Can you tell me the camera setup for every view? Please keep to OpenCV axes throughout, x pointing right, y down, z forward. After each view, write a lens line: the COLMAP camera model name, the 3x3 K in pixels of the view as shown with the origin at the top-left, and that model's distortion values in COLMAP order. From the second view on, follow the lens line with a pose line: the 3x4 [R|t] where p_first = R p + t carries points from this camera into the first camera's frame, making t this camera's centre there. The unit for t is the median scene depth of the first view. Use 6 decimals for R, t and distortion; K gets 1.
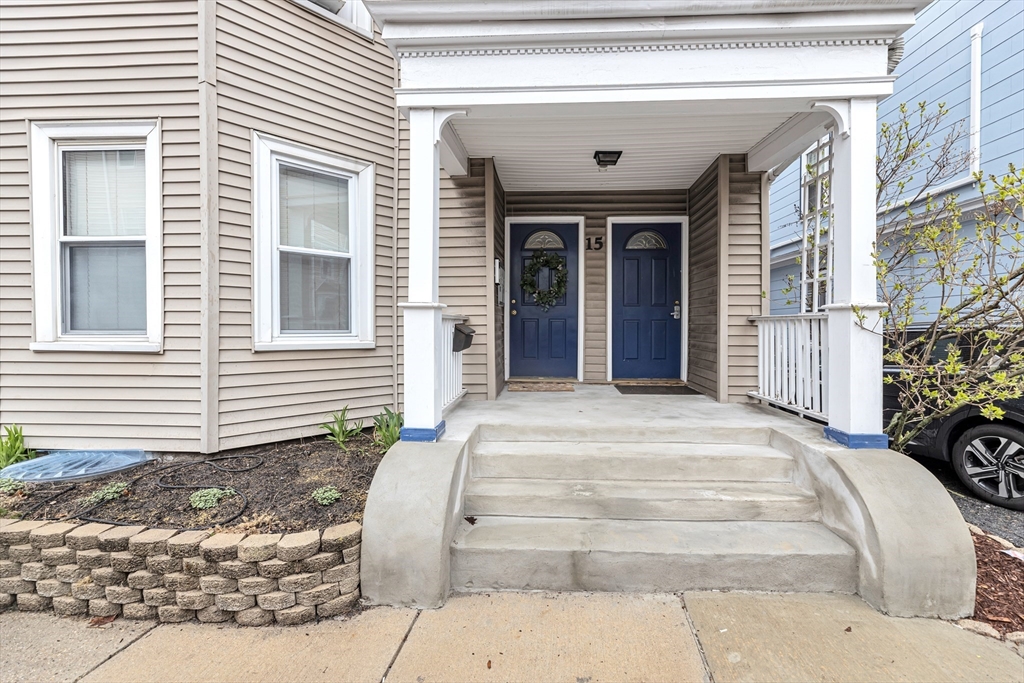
lens RADIAL K [[431.8, 0, 533.0], [0, 431.8, 332.0], [0, 0, 1]] dist [-0.001103, -0.000561]
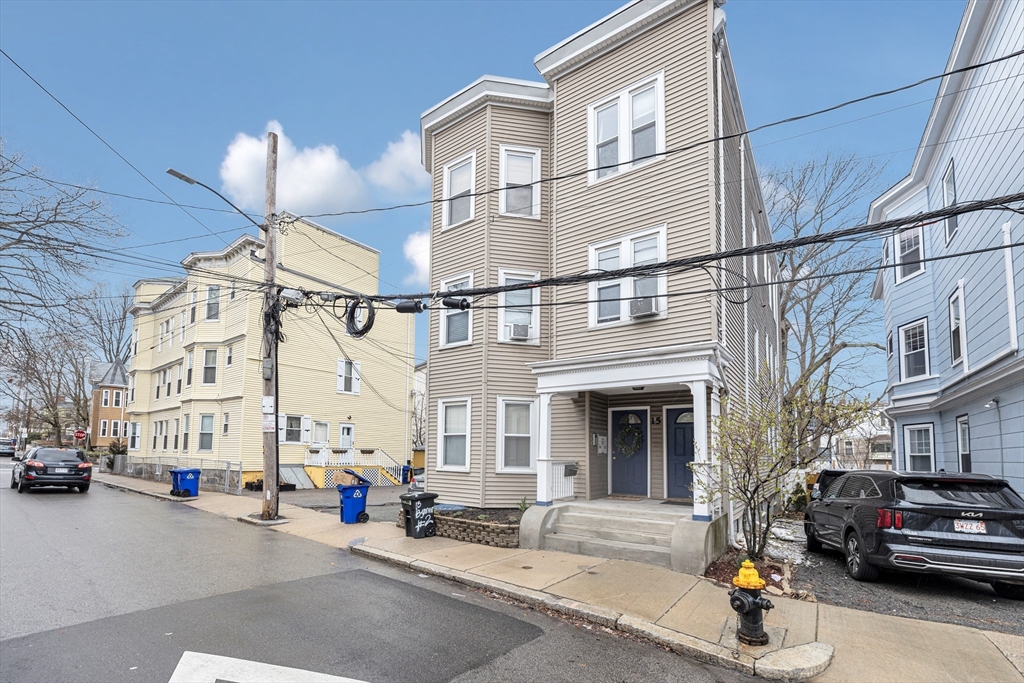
lens RADIAL K [[431.8, 0, 505.3], [0, 431.8, 428.1], [0, 0, 1]] dist [-0.001103, -0.000561]
pose [[0.844201, -0.021522, -0.535595, 1.051156], [-0.022153, 0.996939, -0.074979, -0.045616], [0.535569, 0.075163, 0.841140, -1.548325]]
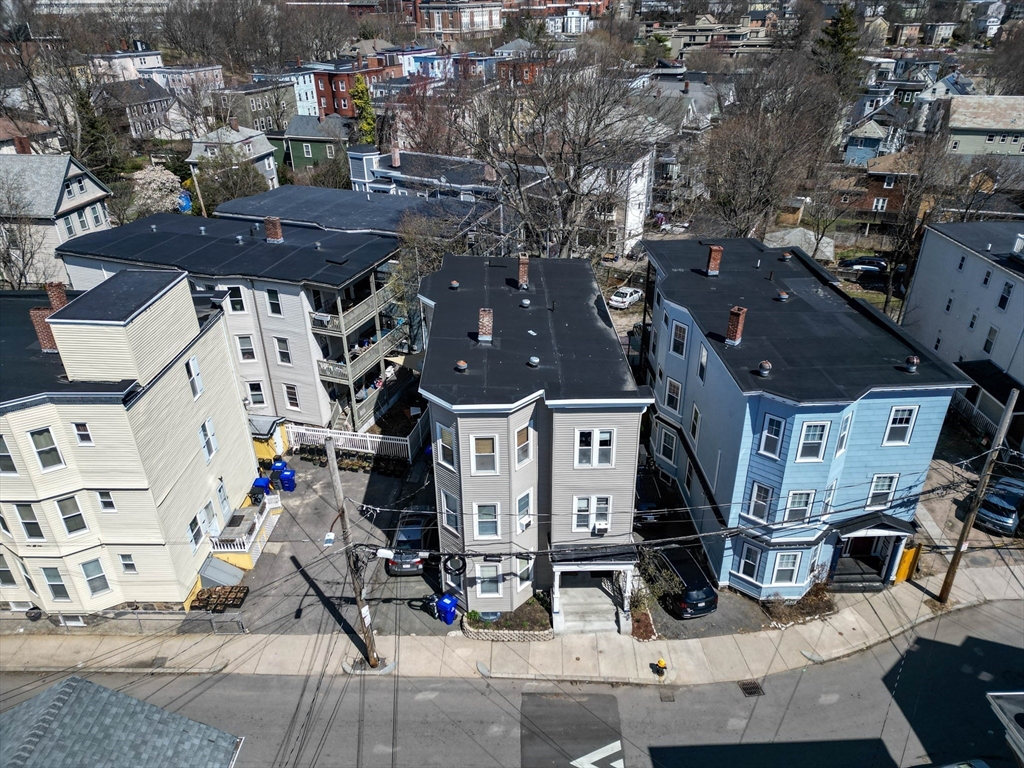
lens RADIAL K [[716.1, 0, 519.3], [0, 716.1, 380.4], [0, 0, 1]] dist [0.064043, -0.053074]
pose [[0.997171, -0.040291, 0.063458, -1.232487], [0.006790, 0.889042, 0.457776, -6.971161], [-0.074861, -0.456050, 0.886800, -6.168383]]
